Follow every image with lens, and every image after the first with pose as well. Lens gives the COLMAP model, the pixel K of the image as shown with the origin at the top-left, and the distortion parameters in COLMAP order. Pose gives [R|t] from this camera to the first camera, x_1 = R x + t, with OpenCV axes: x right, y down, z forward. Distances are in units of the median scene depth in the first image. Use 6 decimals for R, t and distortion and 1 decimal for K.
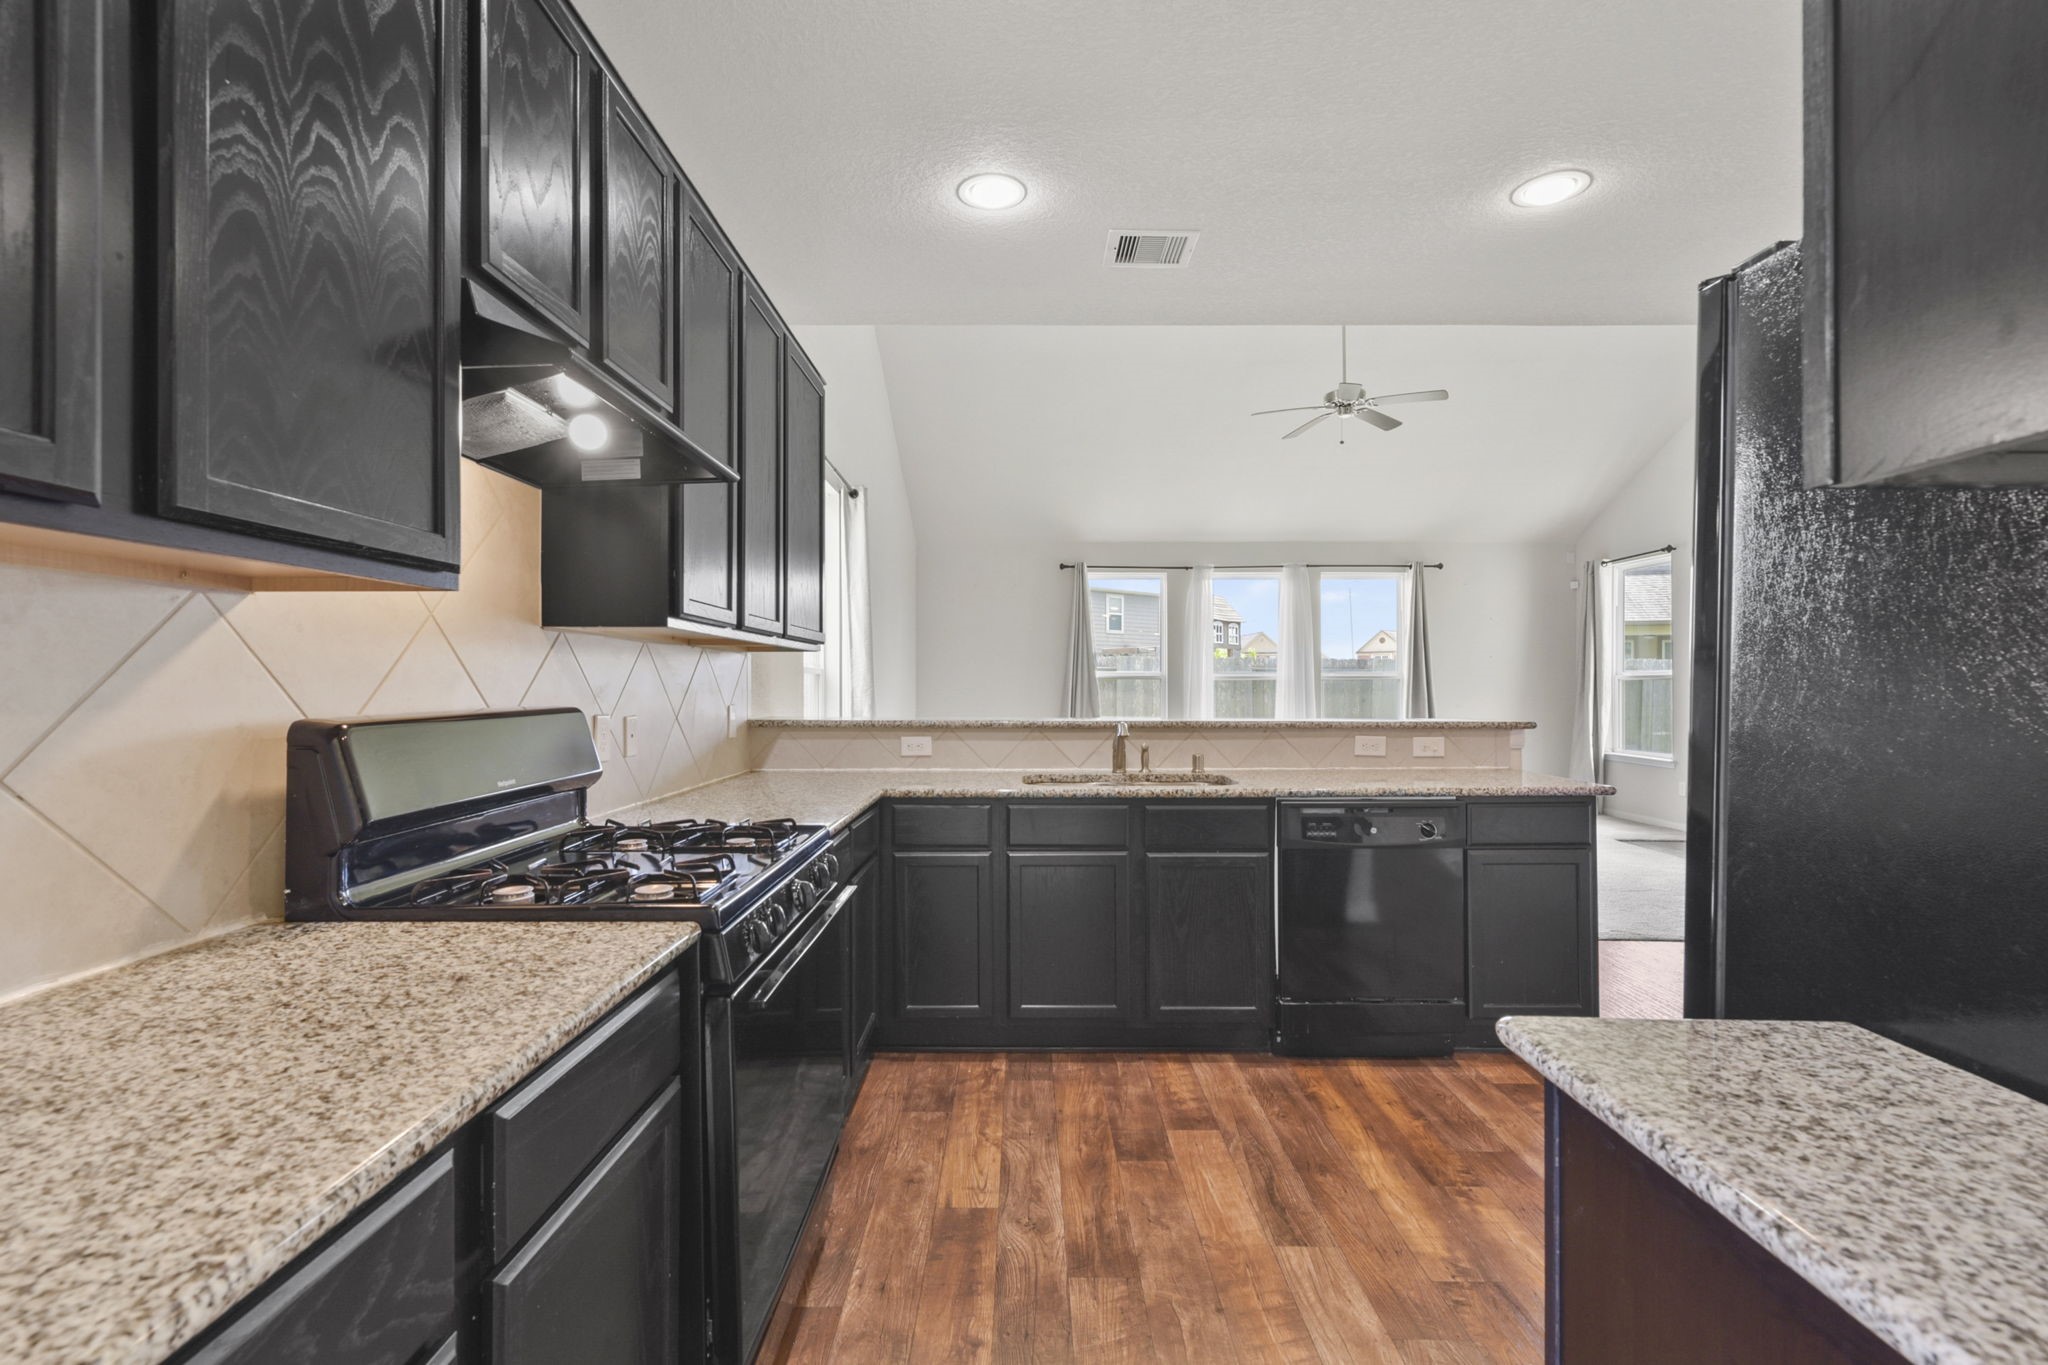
lens RADIAL K [[909.2, 0, 1024.0], [0, 909.2, 682.5], [0, 0, 1]] dist [-0.000949, -0.000283]
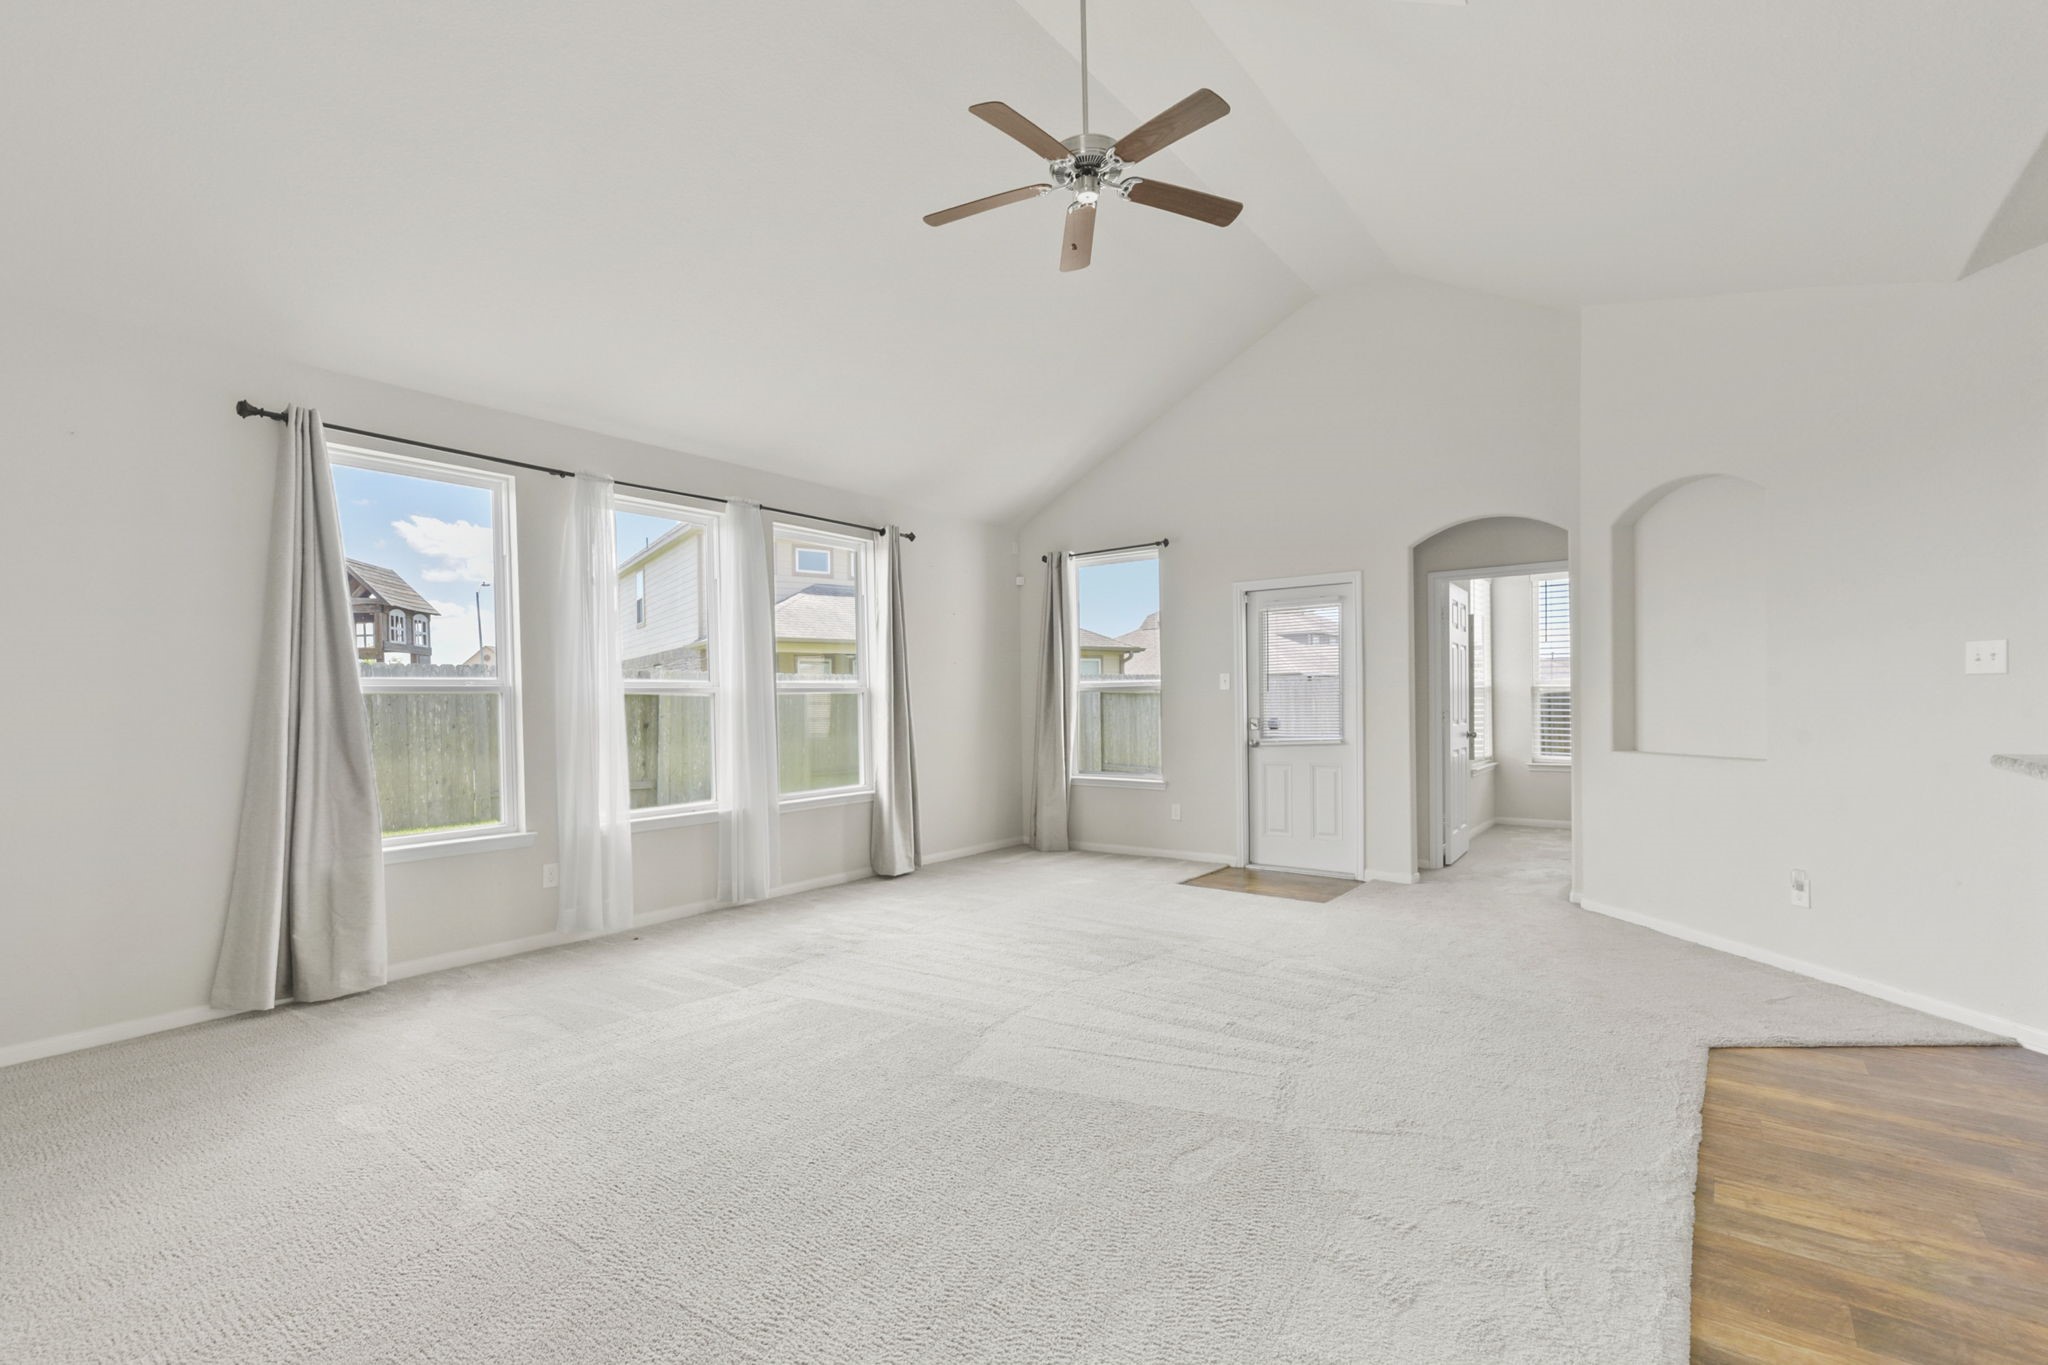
lens RADIAL K [[921.5, 0, 1024.0], [0, 921.5, 682.5], [0, 0, 1]] dist [0.000198, 0.000394]
pose [[0.595177, 0.002435, 0.803591, -0.084058], [0.014295, 0.999805, -0.013617, -0.001883], [-0.803468, 0.019592, 0.595026, 0.565176]]
